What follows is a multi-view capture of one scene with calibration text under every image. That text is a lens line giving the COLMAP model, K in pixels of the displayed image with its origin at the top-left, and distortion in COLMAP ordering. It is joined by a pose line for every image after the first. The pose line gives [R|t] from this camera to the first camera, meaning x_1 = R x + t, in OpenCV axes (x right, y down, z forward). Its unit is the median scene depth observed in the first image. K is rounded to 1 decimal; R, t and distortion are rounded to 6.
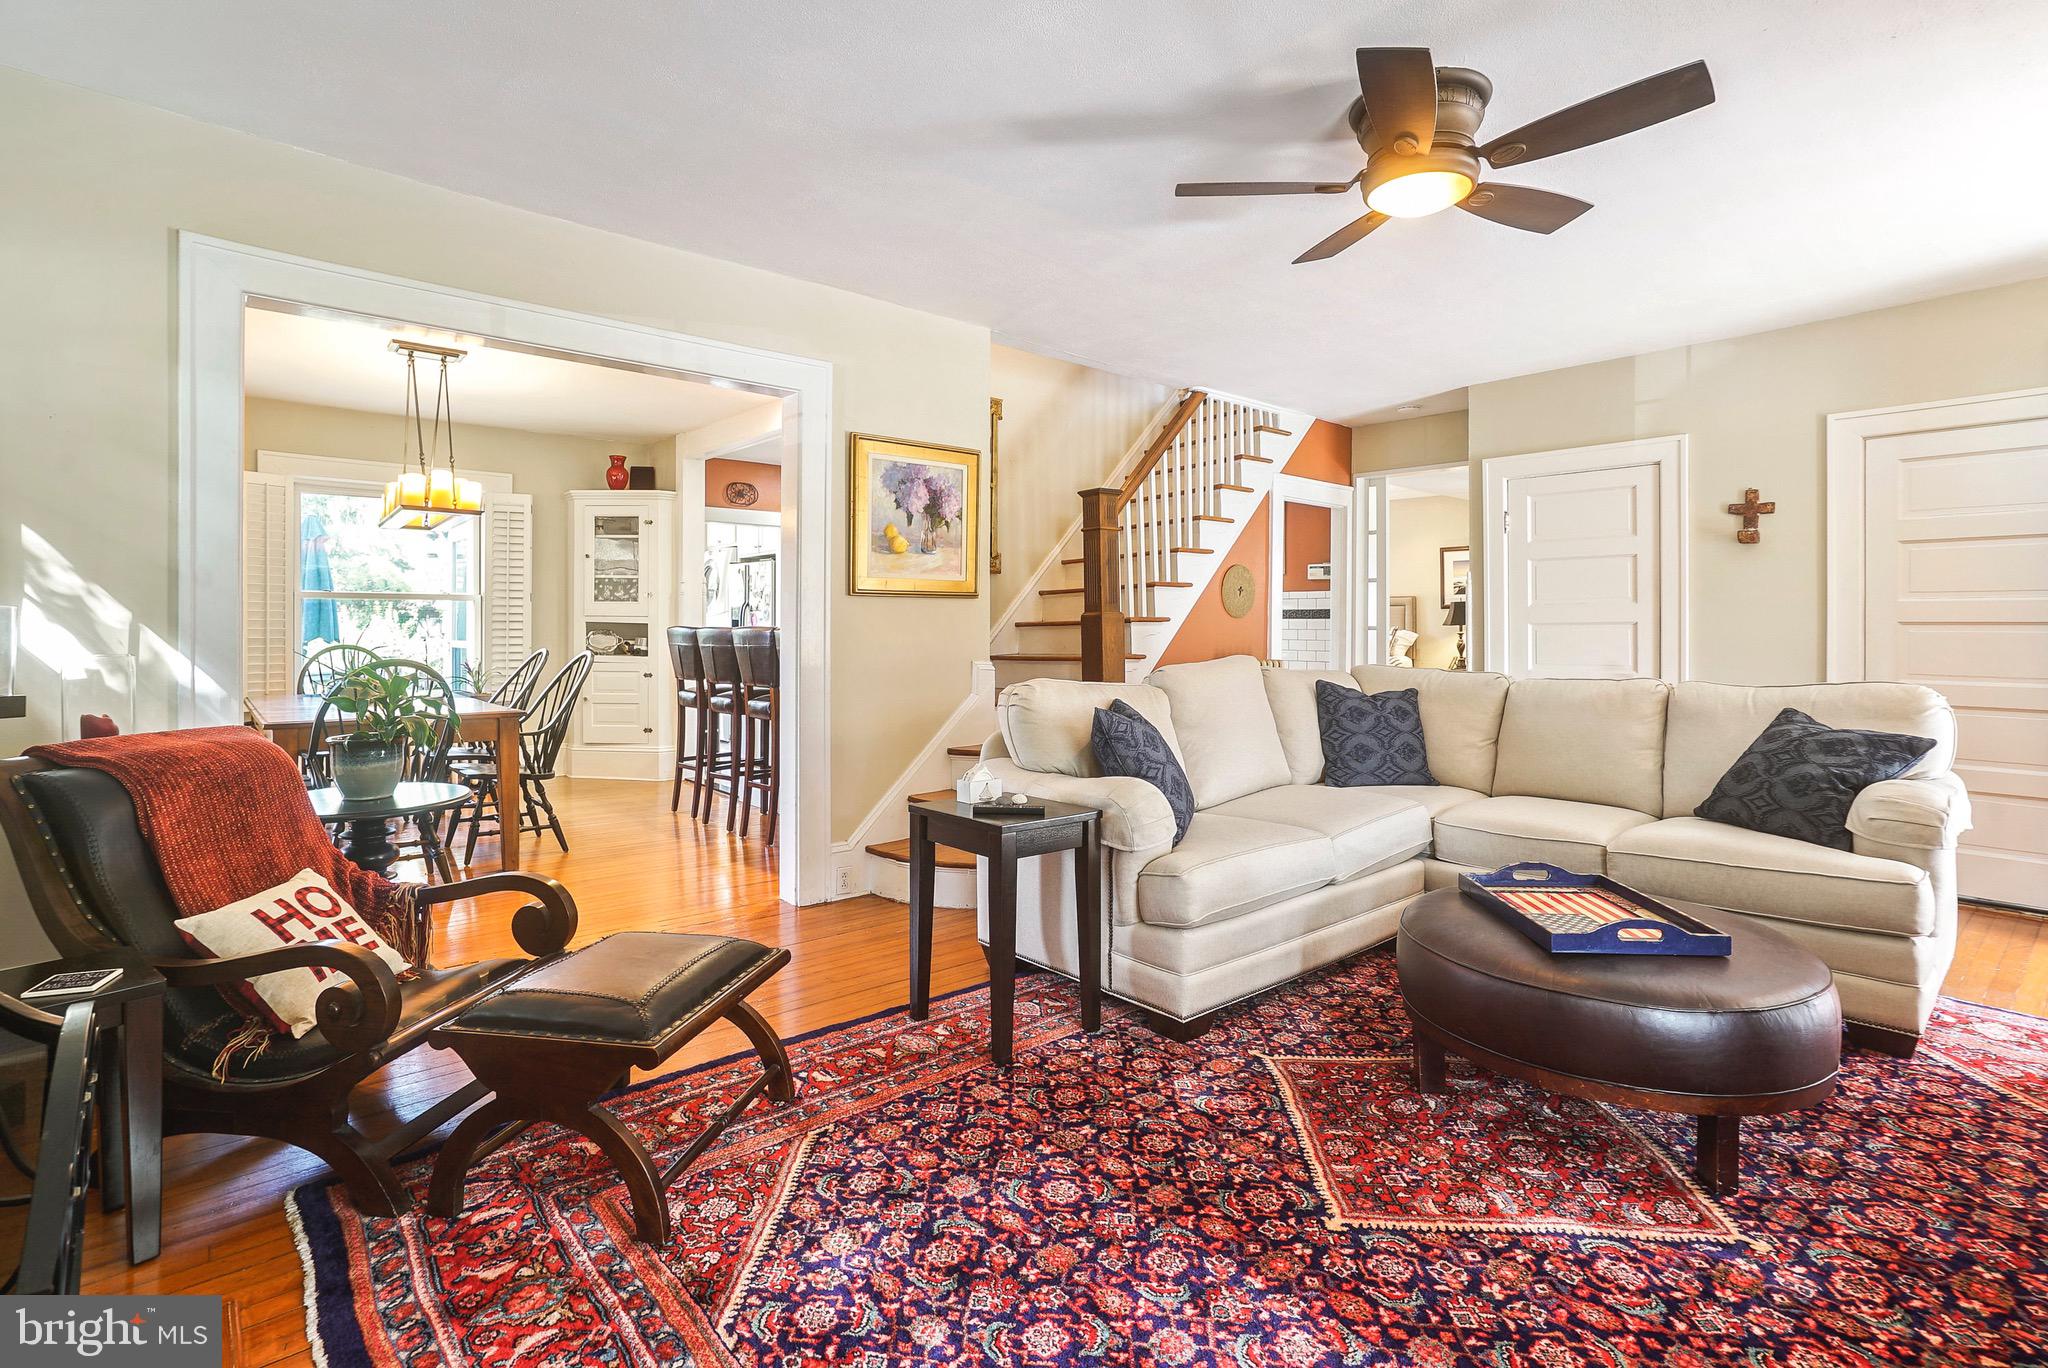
lens RADIAL K [[967.0, 0, 1020.5], [0, 967.0, 626.8], [0, 0, 1]] dist [-0.035245, 0.016570]
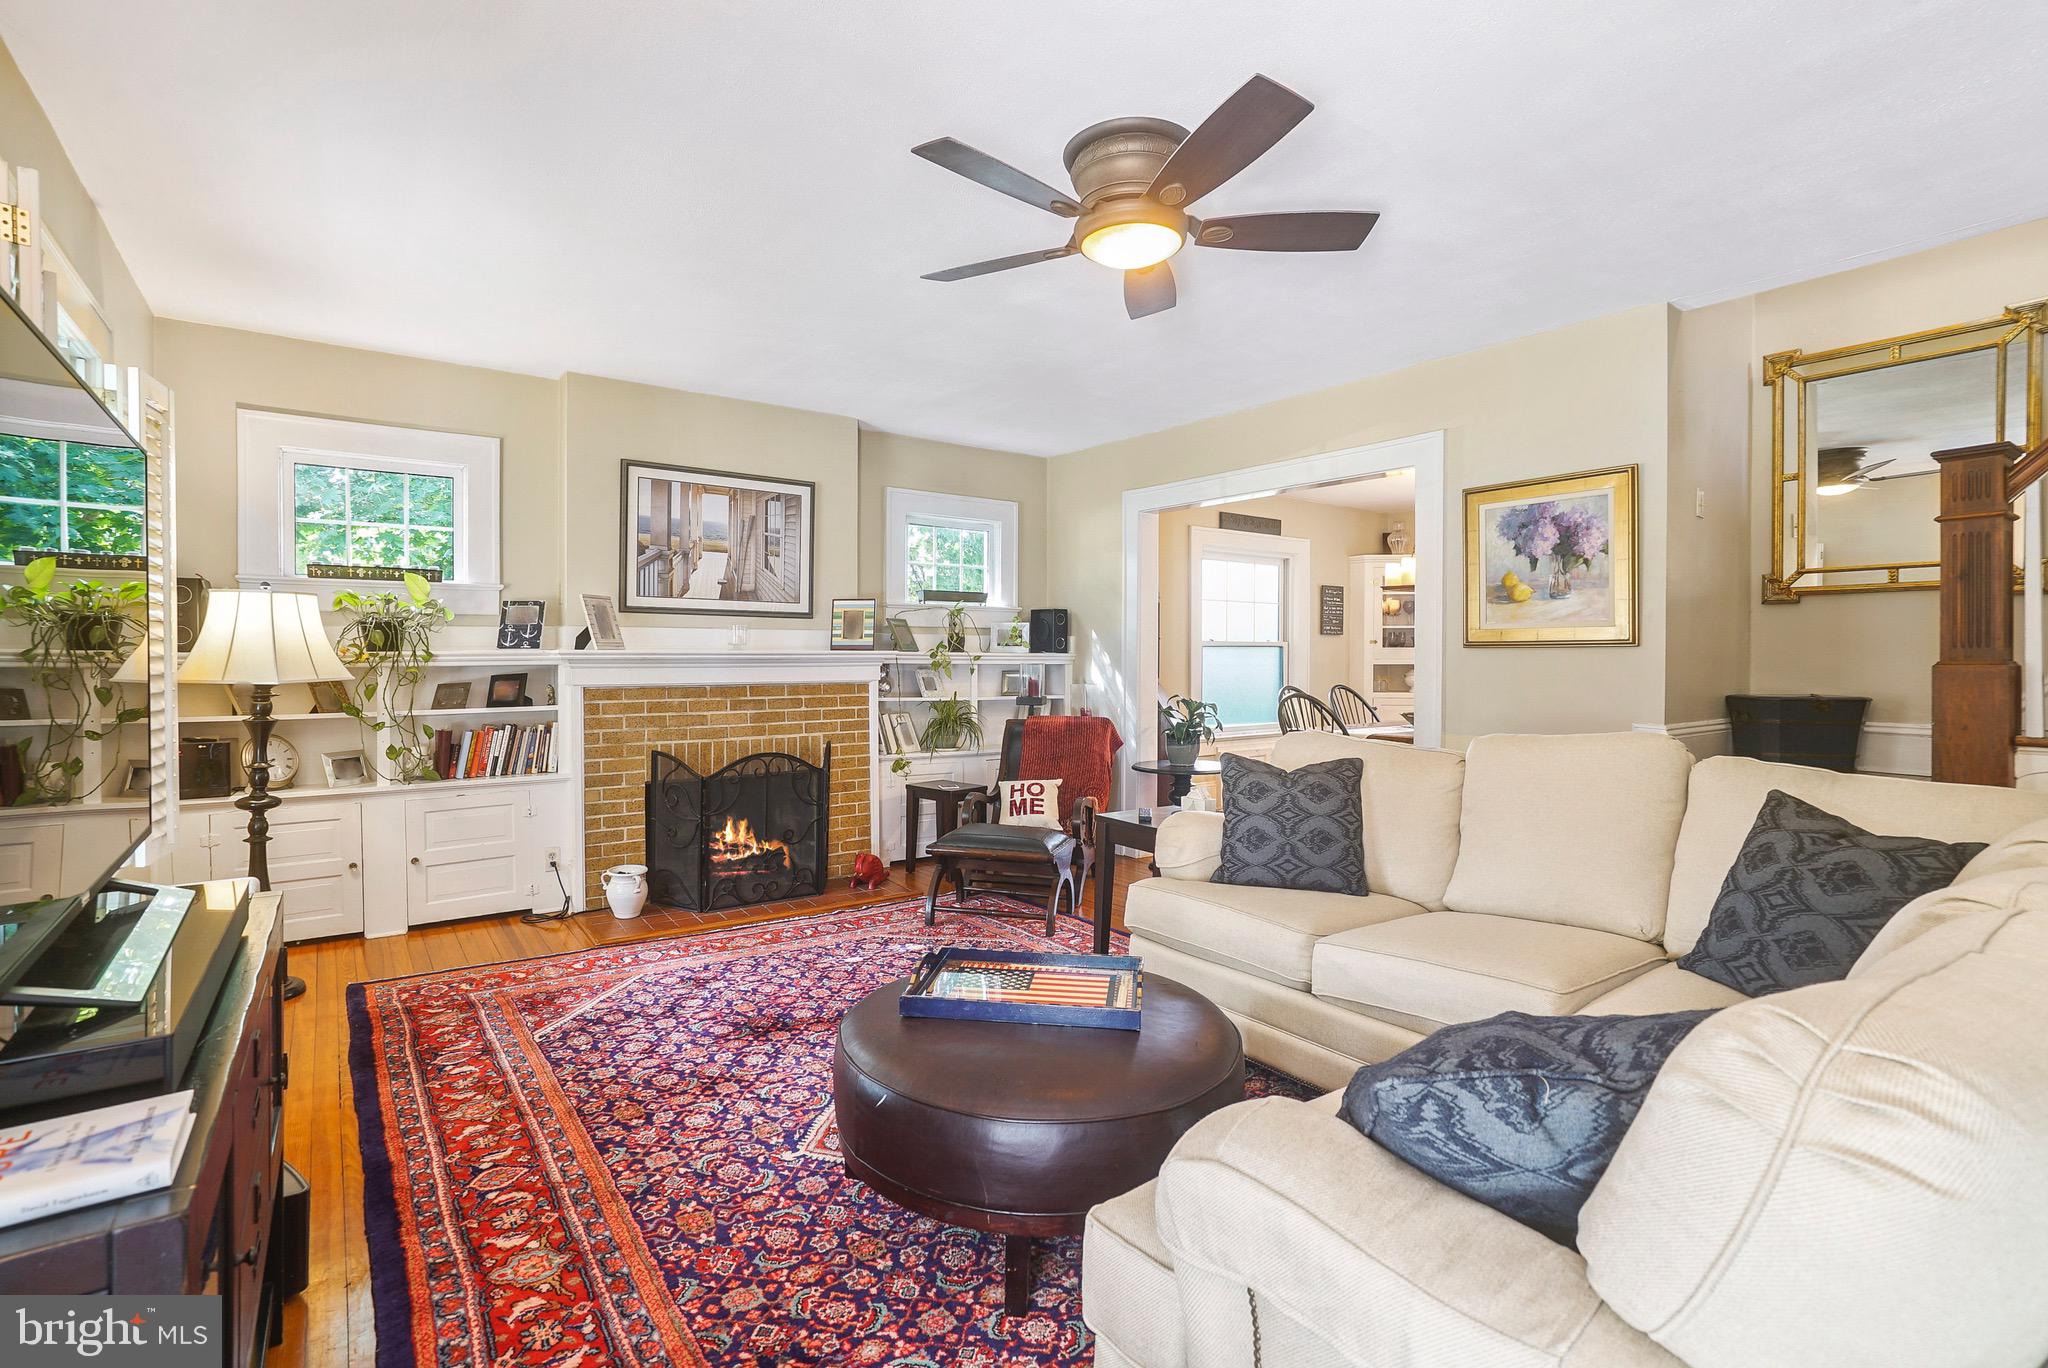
lens RADIAL K [[953.5, 0, 1010.7], [0, 953.5, 679.0], [0, 0, 1]] dist [-0.044387, 0.025290]
pose [[-0.084650, 0.020407, -0.996202, 1.210933], [-0.002238, 0.999784, 0.020671, -0.025883], [0.996408, 0.003979, -0.084586, 0.835908]]
